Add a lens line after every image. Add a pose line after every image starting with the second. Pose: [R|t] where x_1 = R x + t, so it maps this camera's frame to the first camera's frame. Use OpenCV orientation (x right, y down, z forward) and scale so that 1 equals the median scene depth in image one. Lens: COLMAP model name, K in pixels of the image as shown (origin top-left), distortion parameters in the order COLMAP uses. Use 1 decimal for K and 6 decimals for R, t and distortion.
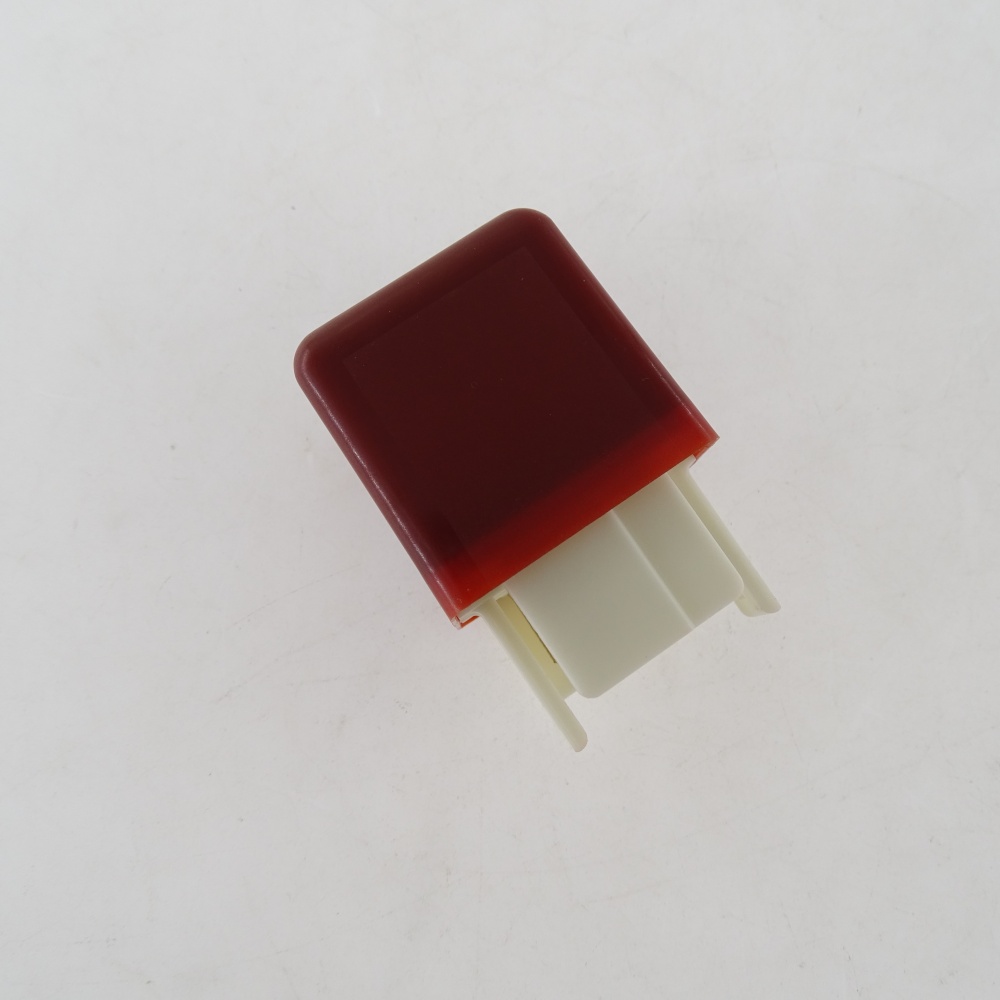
lens RADIAL K [[974.4, 0, 499.5], [0, 974.4, 501.8], [0, 0, 1]] dist [0.014359, 0.000000]
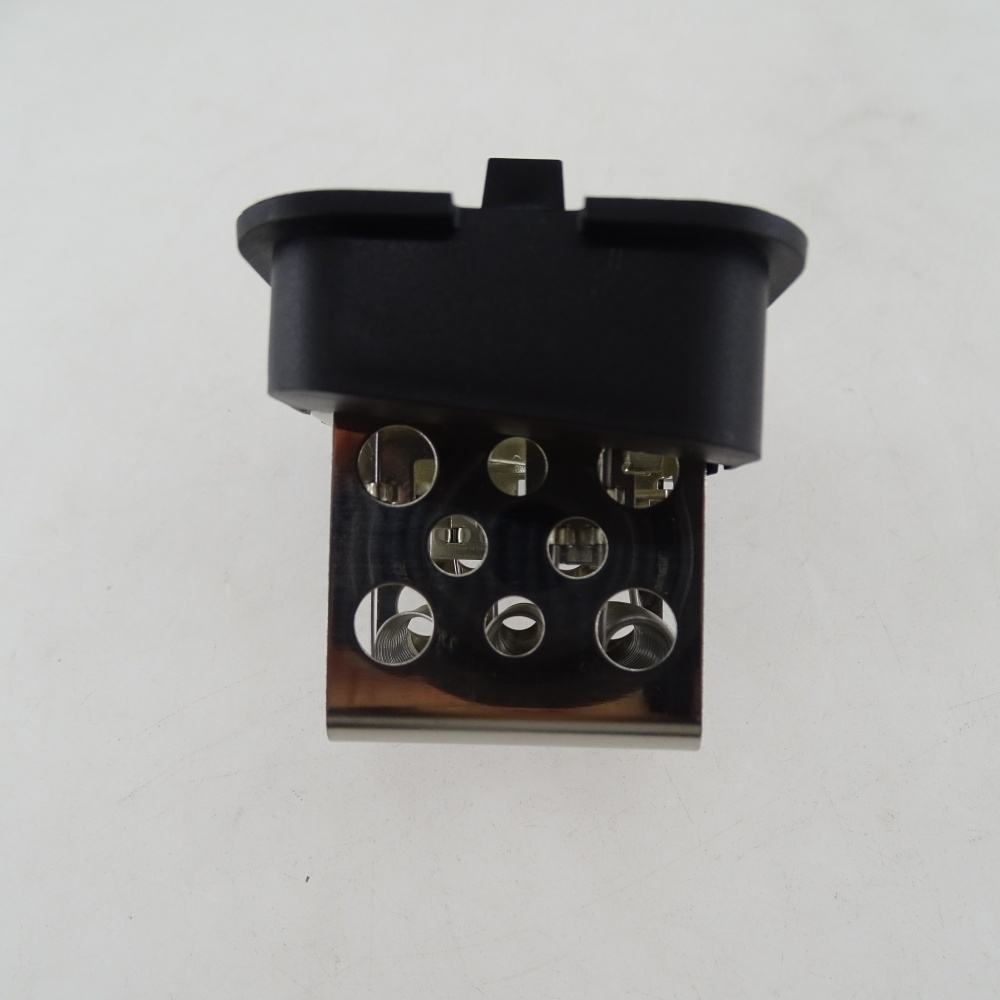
lens RADIAL K [[974.4, 0, 499.1], [0, 974.4, 500.4], [0, 0, 1]] dist [0.014359, 0.000000]
pose [[0.996954, -0.076620, -0.014598, 0.152180], [0.062601, 0.897655, -0.436230, 0.394314], [0.046528, 0.433987, 0.899717, -0.058030]]
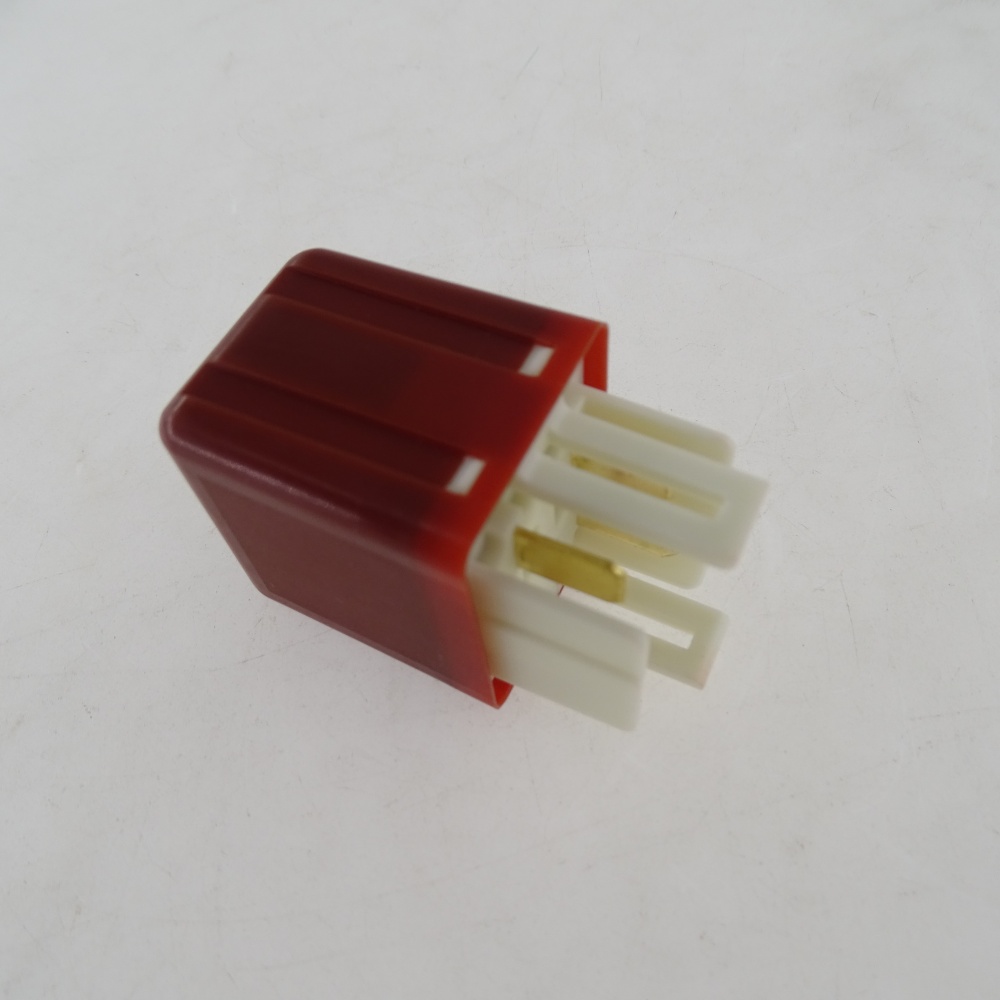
lens RADIAL K [[974.4, 0, 498.6], [0, 974.4, 497.8], [0, 0, 1]] dist [0.014359, 0.000000]
pose [[0.988958, 0.036339, -0.143669, 0.381526], [-0.091963, 0.910707, -0.402686, 0.354486], [0.116208, 0.411452, 0.903993, 0.173227]]
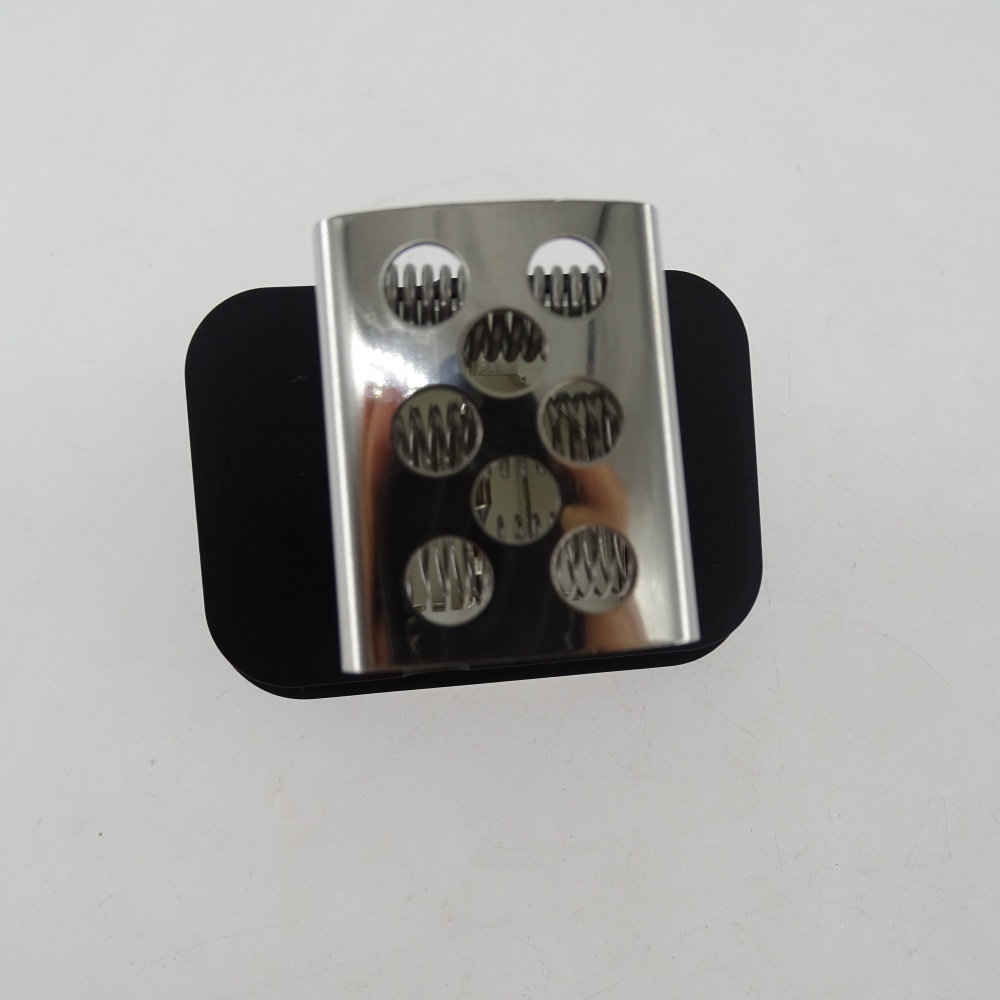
lens RADIAL K [[974.4, 0, 501.7], [0, 974.4, 496.3], [0, 0, 1]] dist [0.014359, 0.000000]
pose [[0.980228, 0.188175, -0.061189, 0.041969], [-0.197390, 0.951516, -0.235911, -0.158574], [0.013830, 0.243325, 0.969846, -0.077173]]
